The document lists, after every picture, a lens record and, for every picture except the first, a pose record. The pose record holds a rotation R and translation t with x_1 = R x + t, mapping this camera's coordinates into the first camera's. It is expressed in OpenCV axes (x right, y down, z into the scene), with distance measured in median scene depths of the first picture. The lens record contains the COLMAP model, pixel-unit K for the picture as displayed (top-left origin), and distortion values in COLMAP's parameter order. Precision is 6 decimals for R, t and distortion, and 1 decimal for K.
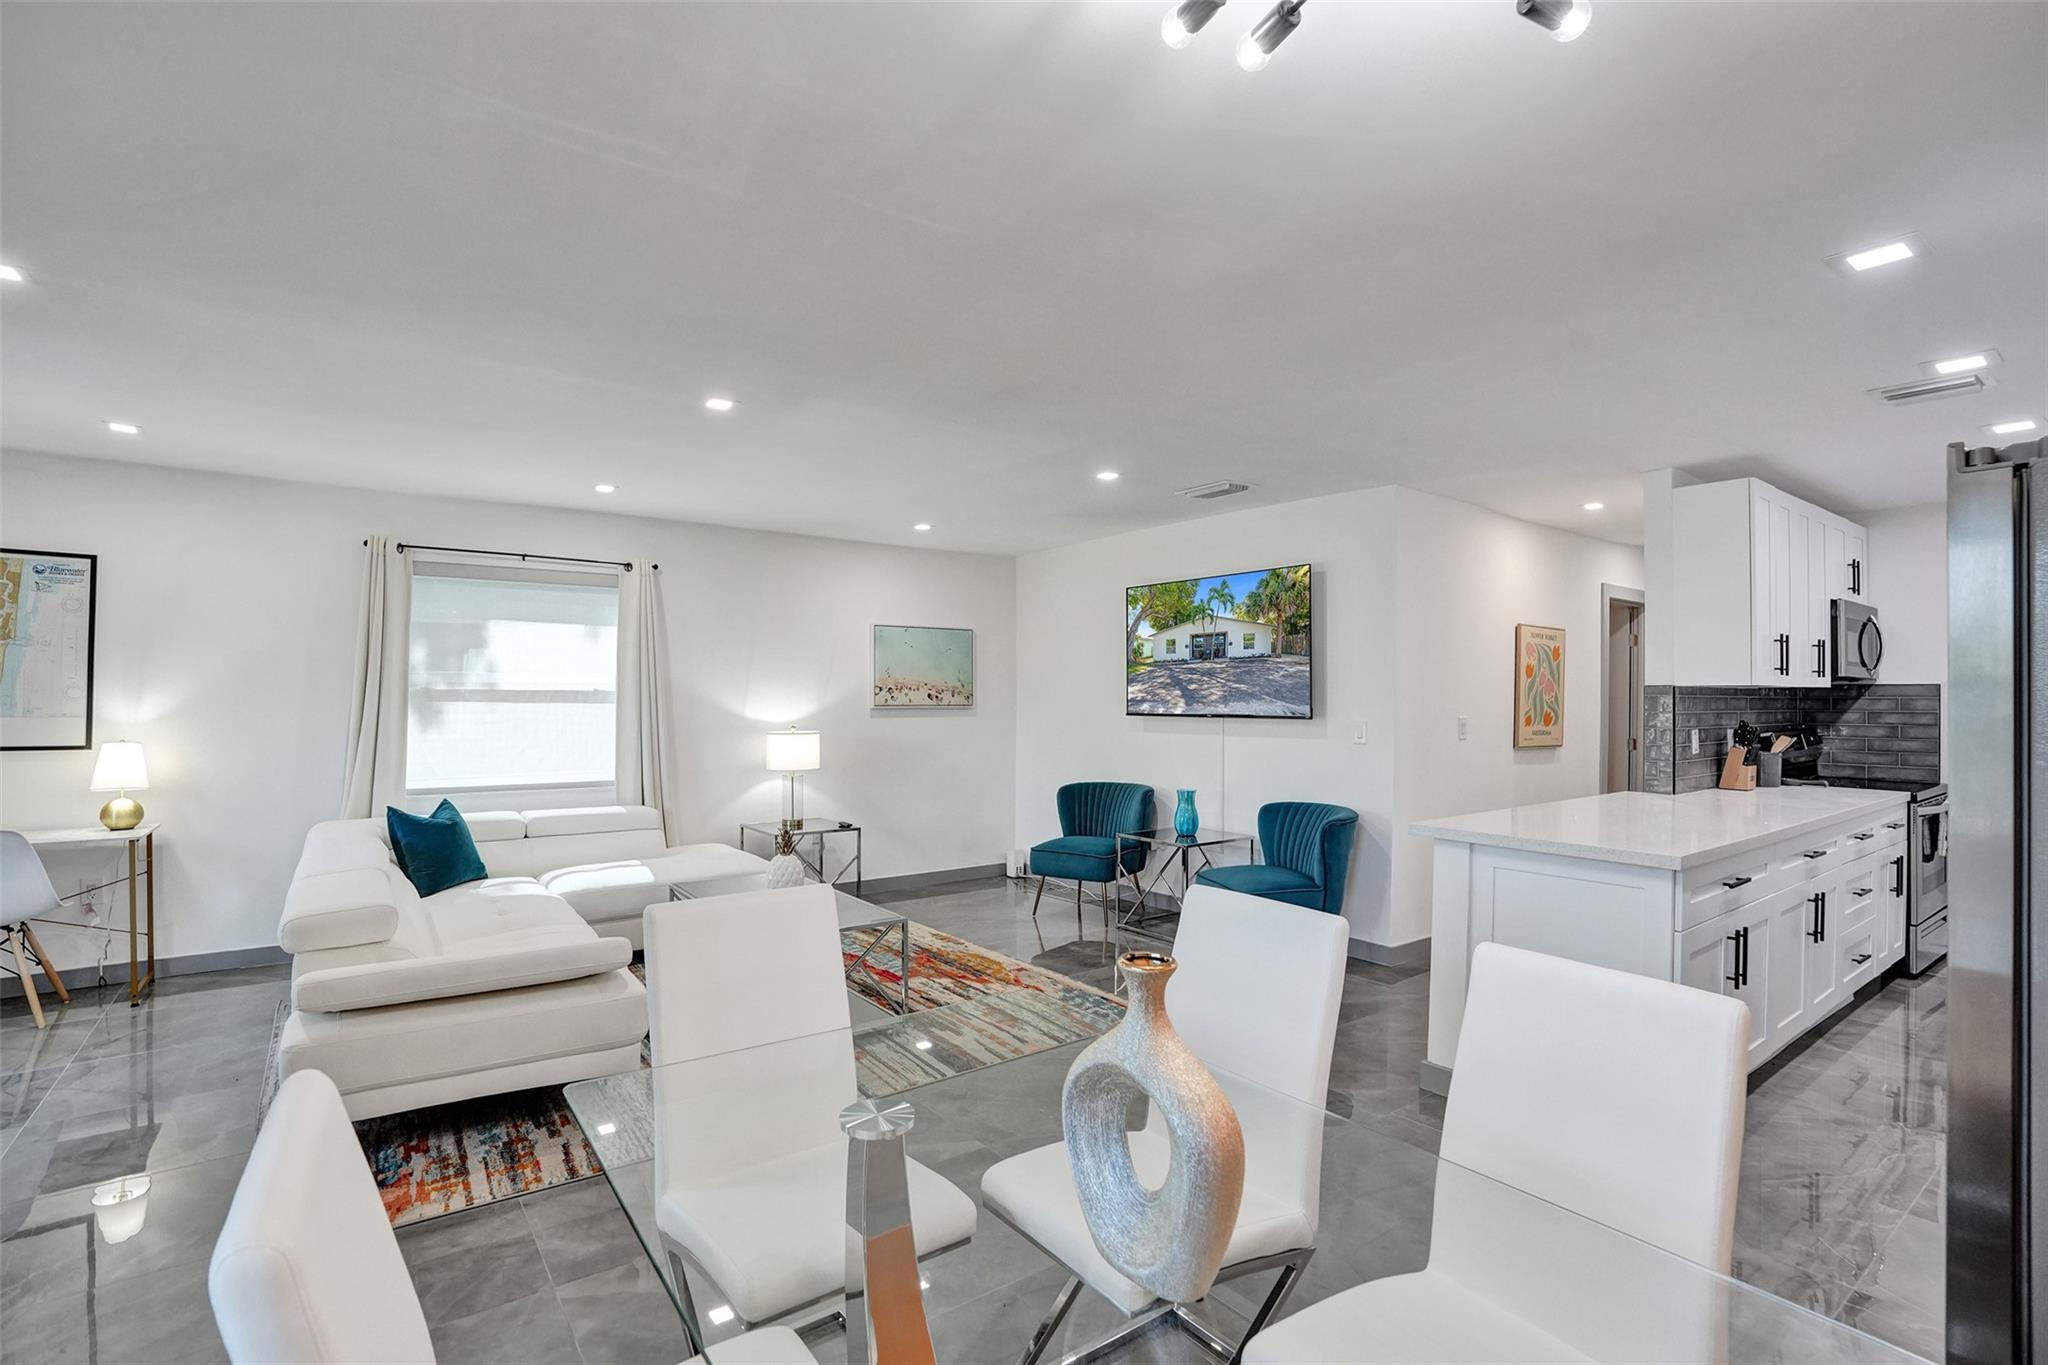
lens RADIAL K [[964.5, 0, 1023.6], [0, 964.5, 691.8], [0, 0, 1]] dist [-0.061876, 0.023709]
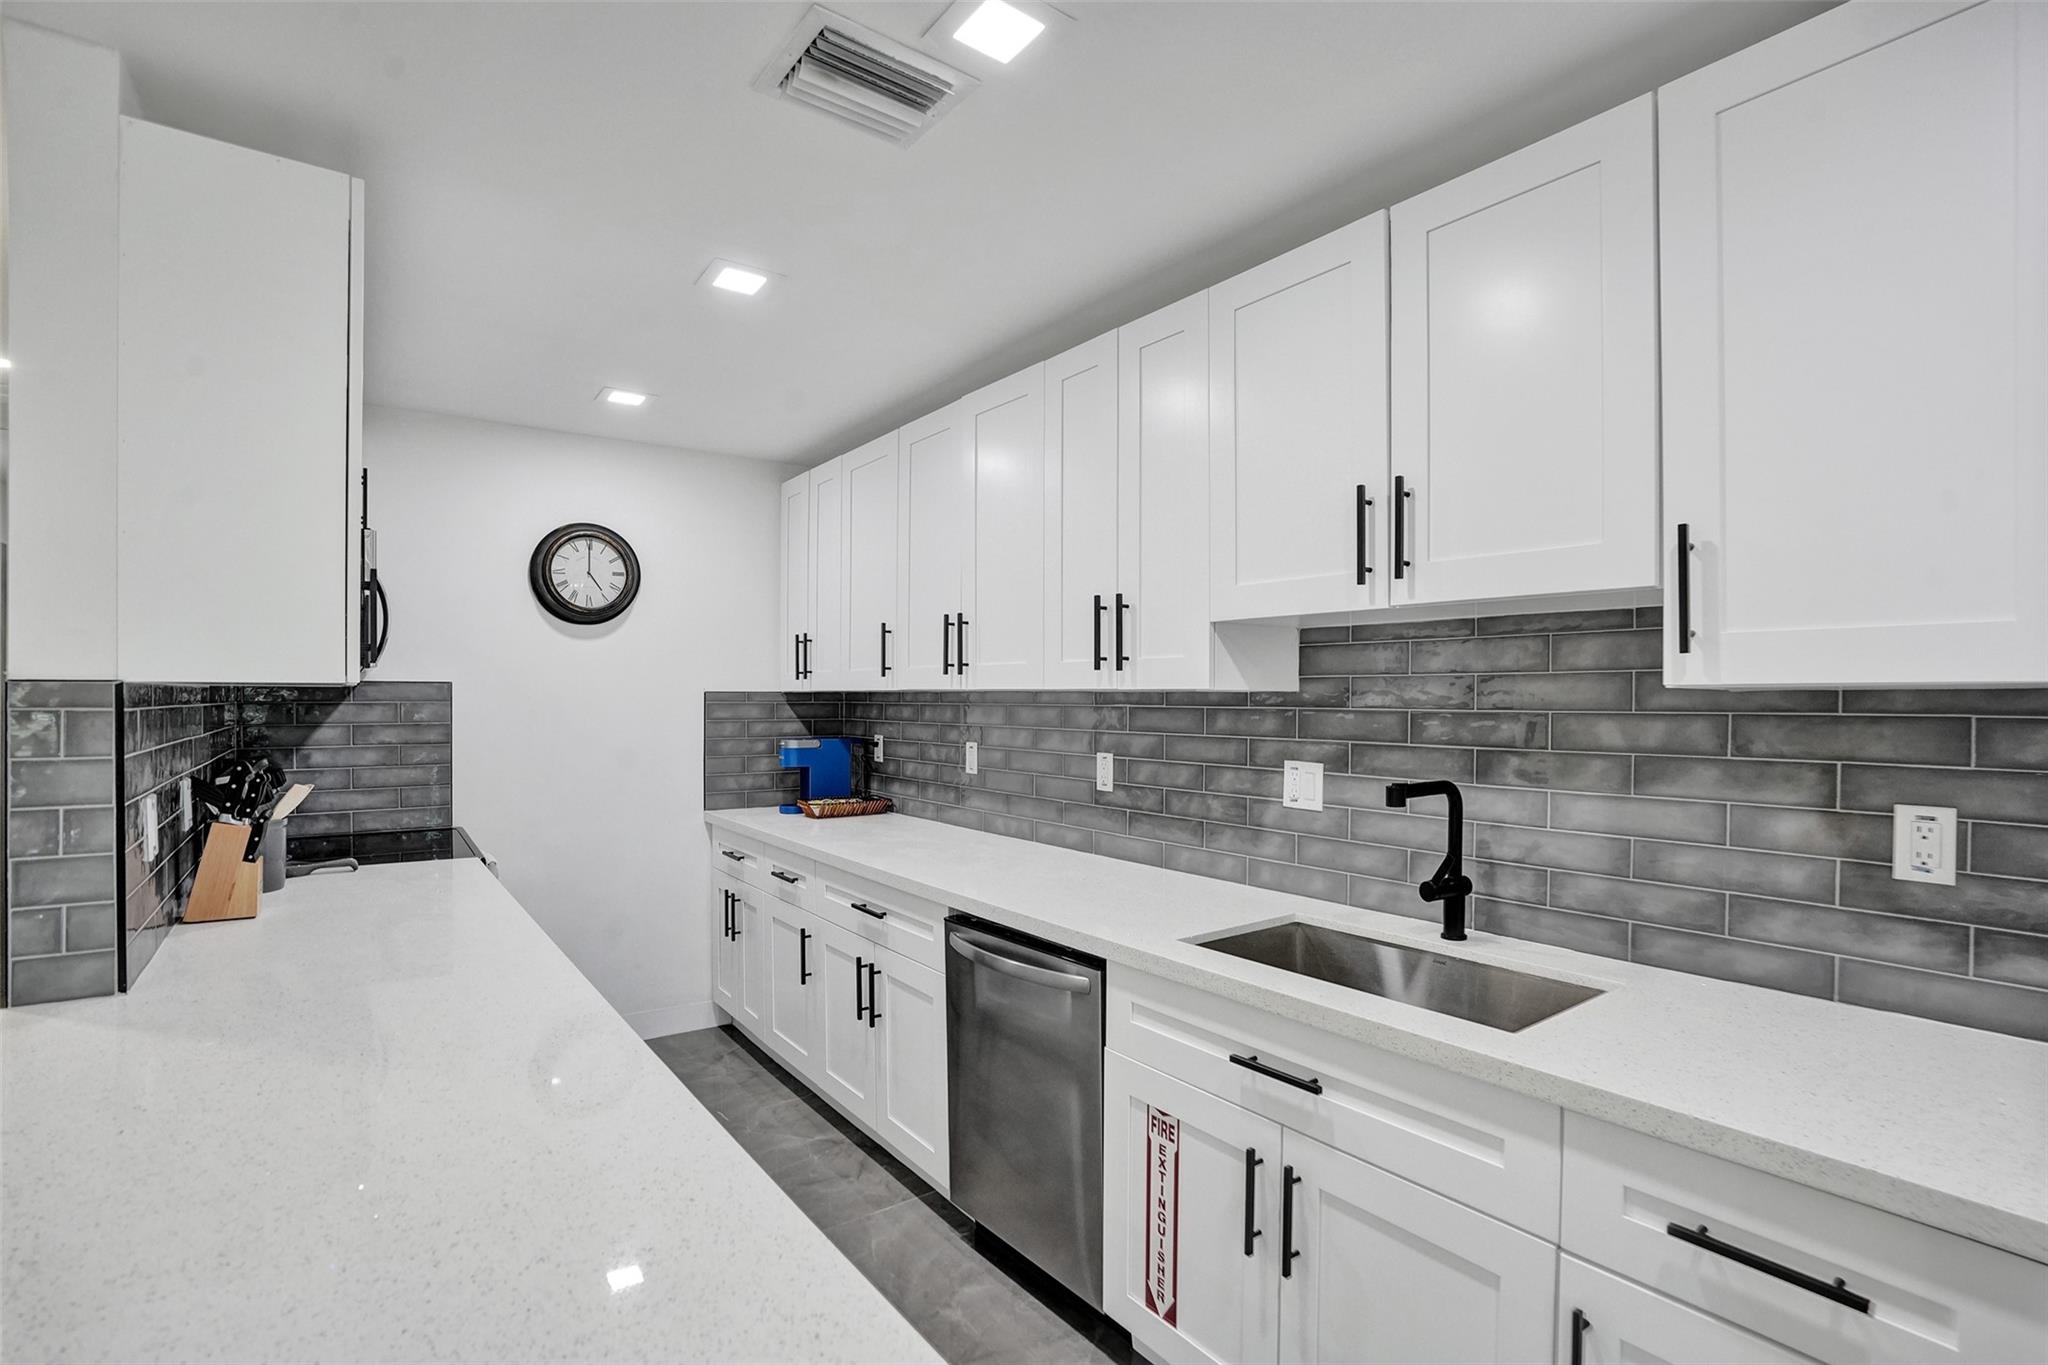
lens RADIAL K [[964.5, 0, 1029.8], [0, 964.5, 699.5], [0, 0, 1]] dist [-0.061876, 0.023709]
pose [[-0.002337, -0.007385, 0.999970, 0.271972], [-0.010617, 0.999917, 0.007360, -0.004060], [-0.999941, -0.010600, -0.002415, 0.514644]]
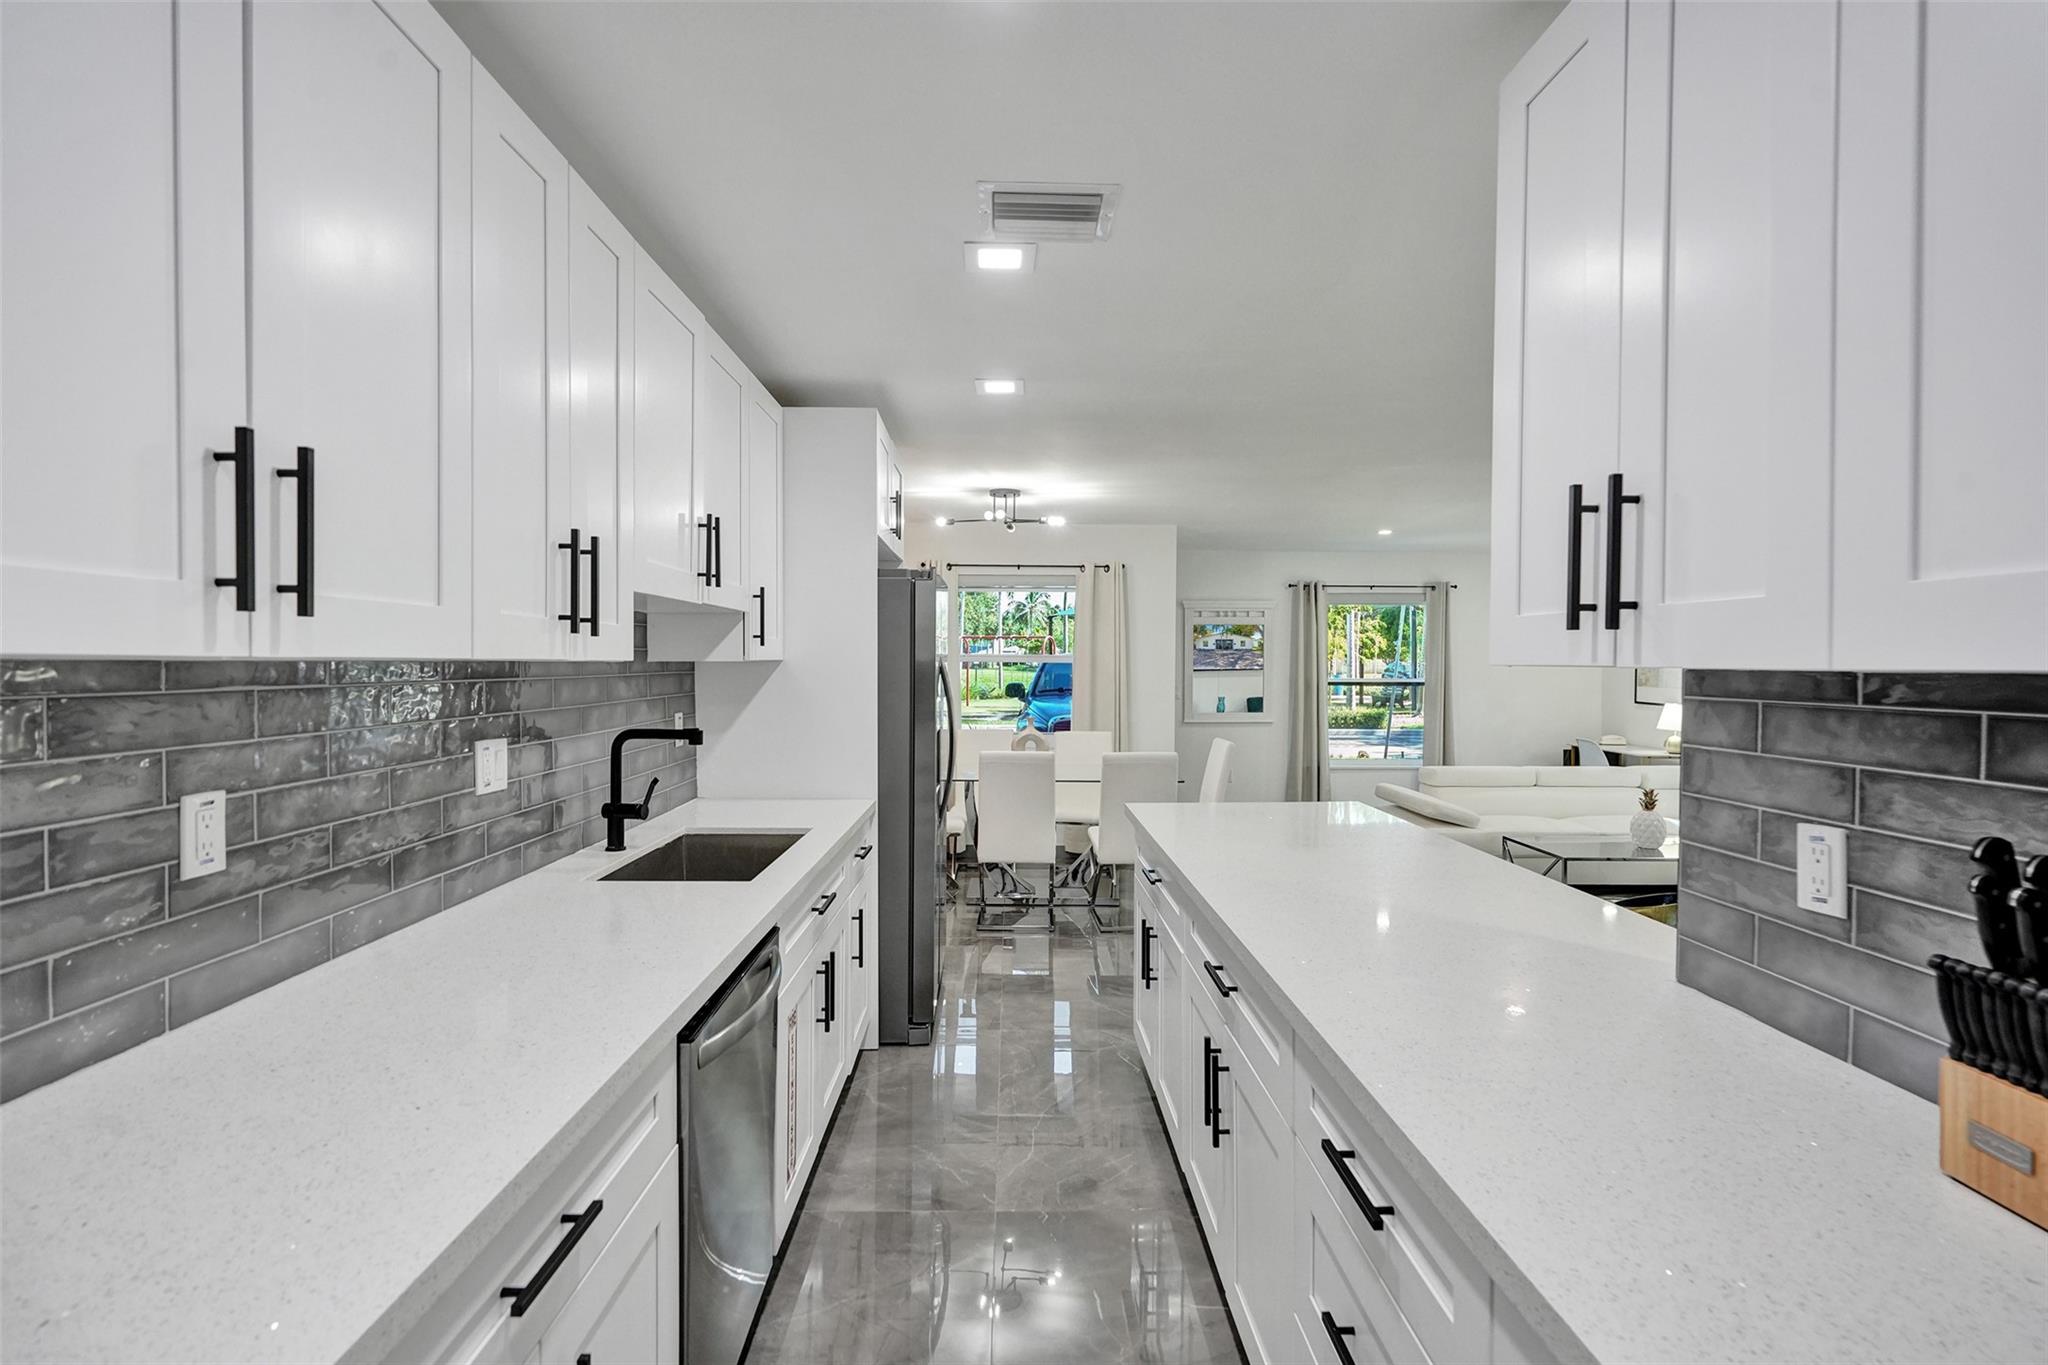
lens RADIAL K [[926.4, 0, 1023.0], [0, 926.4, 669.5], [0, 0, 1]] dist [-0.013568, 0.001235]
pose [[-0.582767, -0.002119, -0.812637, 0.863624], [-0.005328, 0.999985, 0.001214, -0.003834], [0.812622, 0.005037, -0.582769, 0.772869]]
